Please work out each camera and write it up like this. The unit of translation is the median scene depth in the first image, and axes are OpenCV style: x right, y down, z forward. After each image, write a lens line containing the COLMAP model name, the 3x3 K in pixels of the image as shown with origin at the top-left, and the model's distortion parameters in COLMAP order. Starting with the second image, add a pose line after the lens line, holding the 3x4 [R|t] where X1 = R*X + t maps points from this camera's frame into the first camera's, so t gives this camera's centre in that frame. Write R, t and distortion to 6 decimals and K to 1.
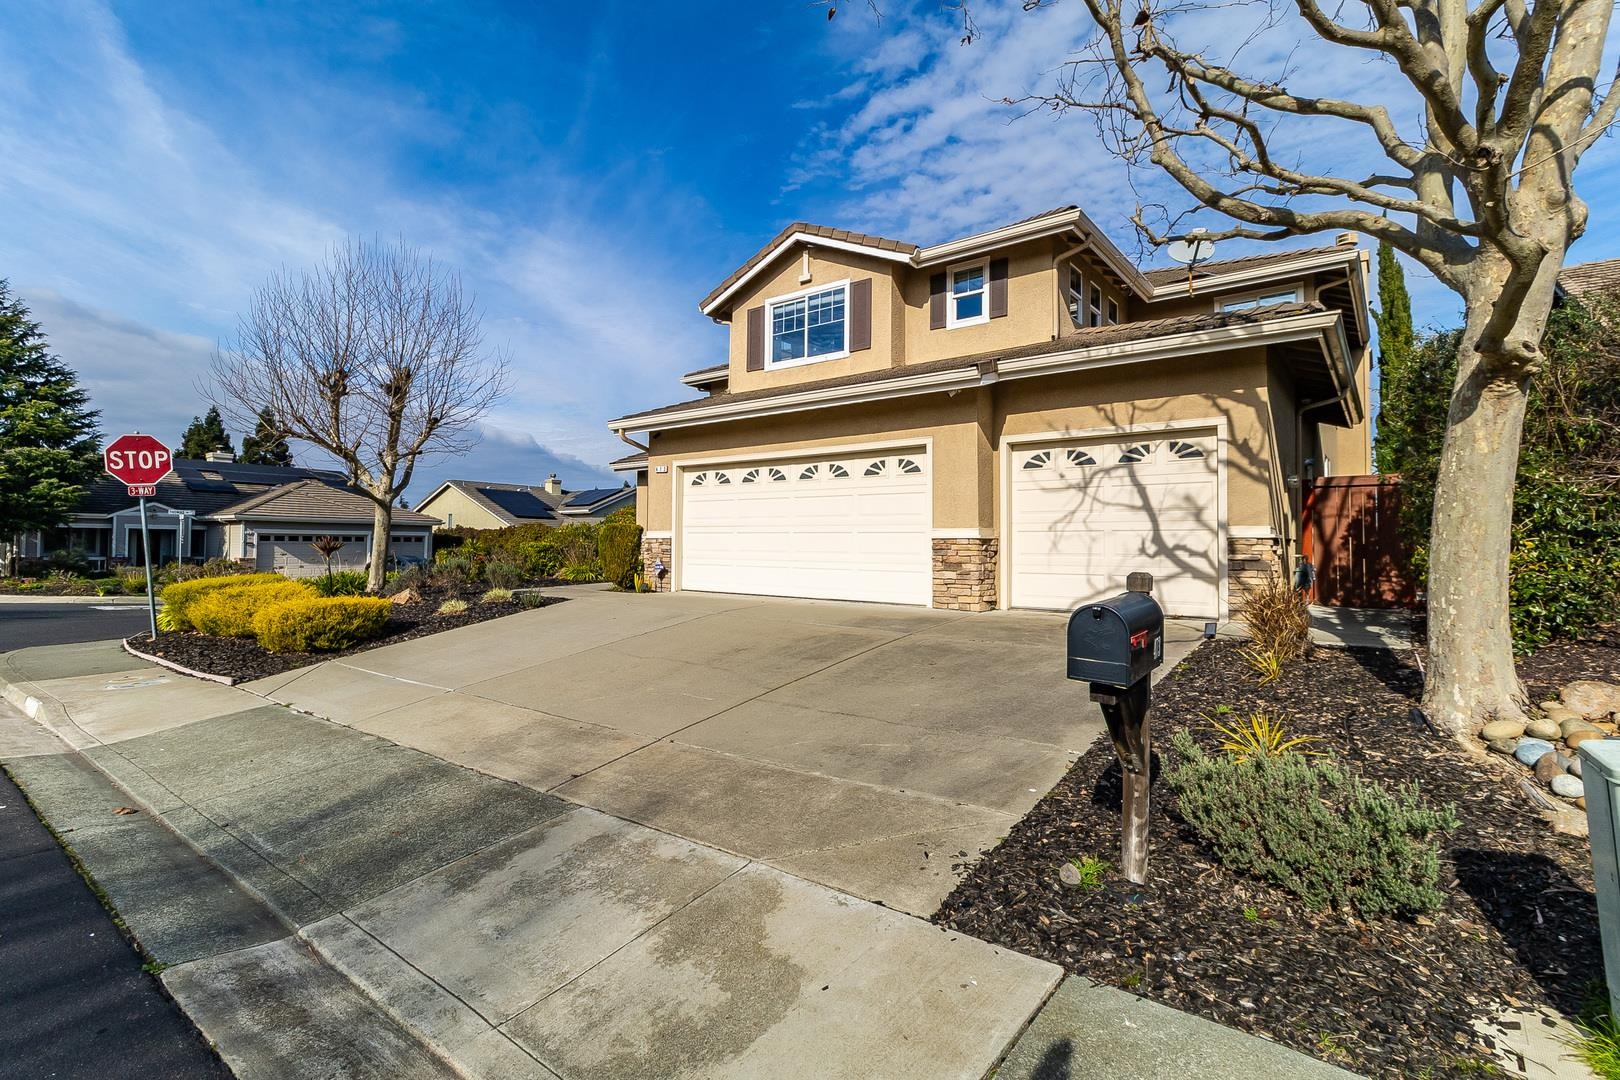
lens RADIAL K [[758.2, 0, 811.0], [0, 758.2, 532.6], [0, 0, 1]] dist [-0.003165, -0.001027]
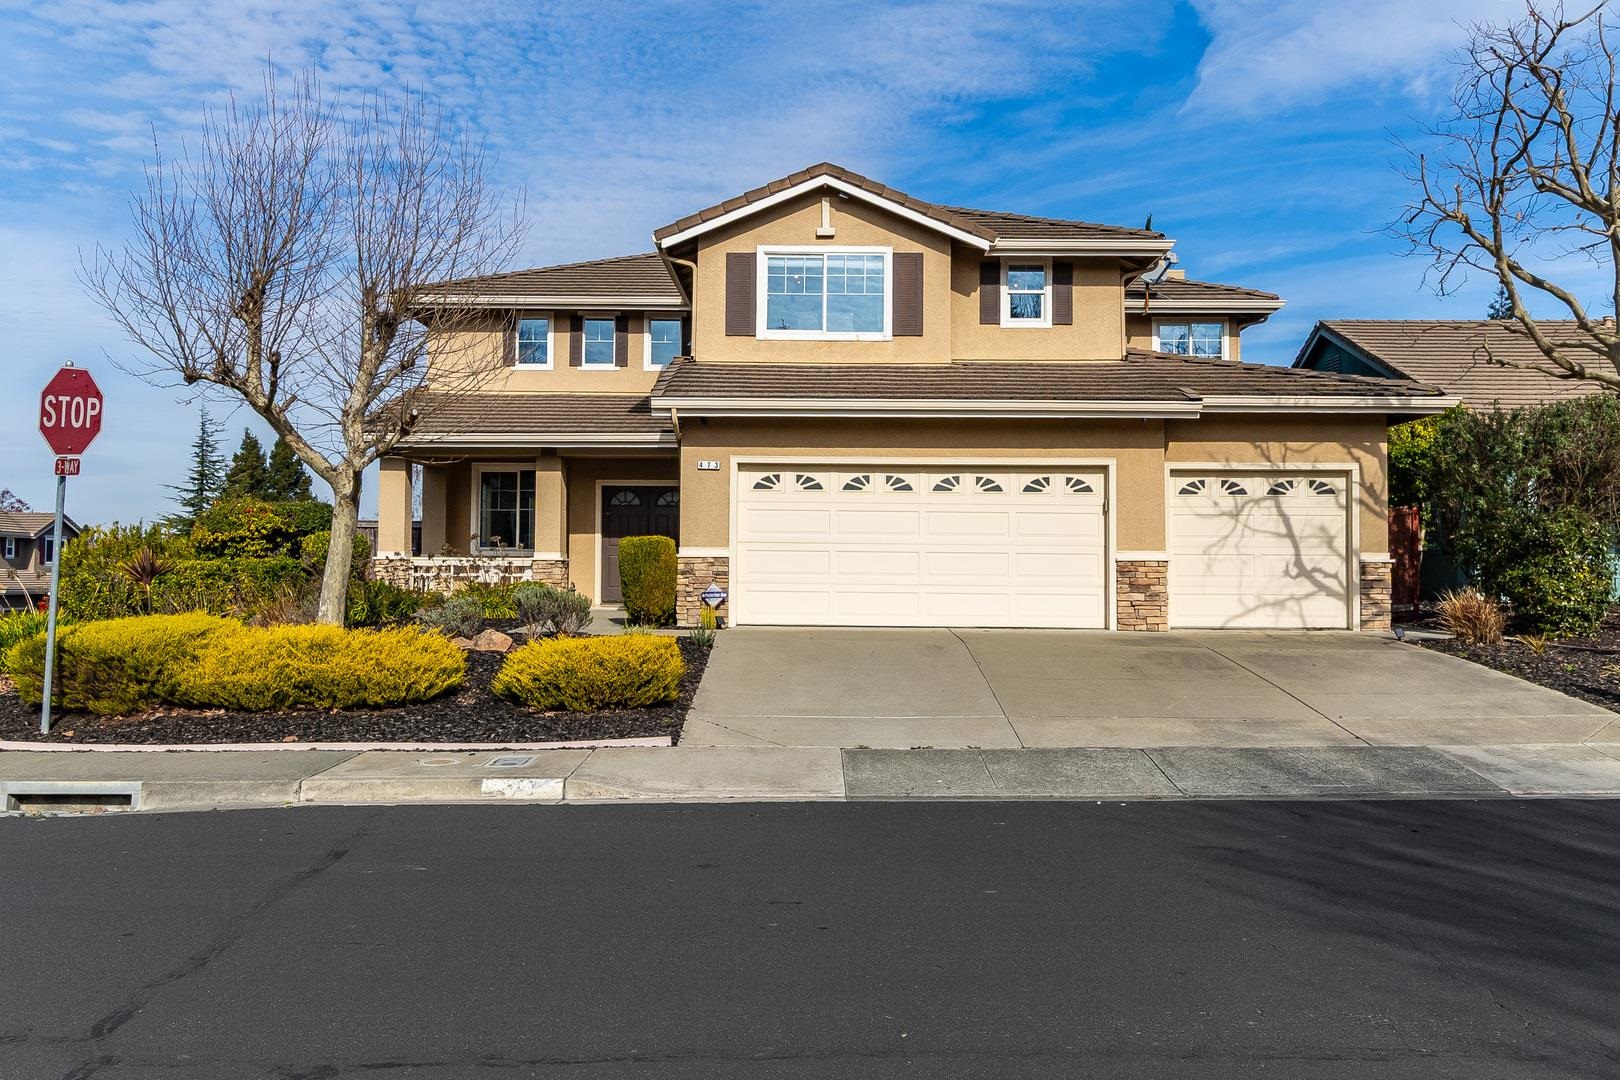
lens RADIAL K [[1317.2, 0, 810.2], [0, 1317.2, 545.1], [0, 0, 1]] dist [-0.002376, 0.004310]
pose [[0.794628, 0.013140, 0.606954, -1.294795], [-0.012901, 0.999905, -0.004756, 0.000650], [-0.606960, -0.004051, 0.794722, -0.140784]]
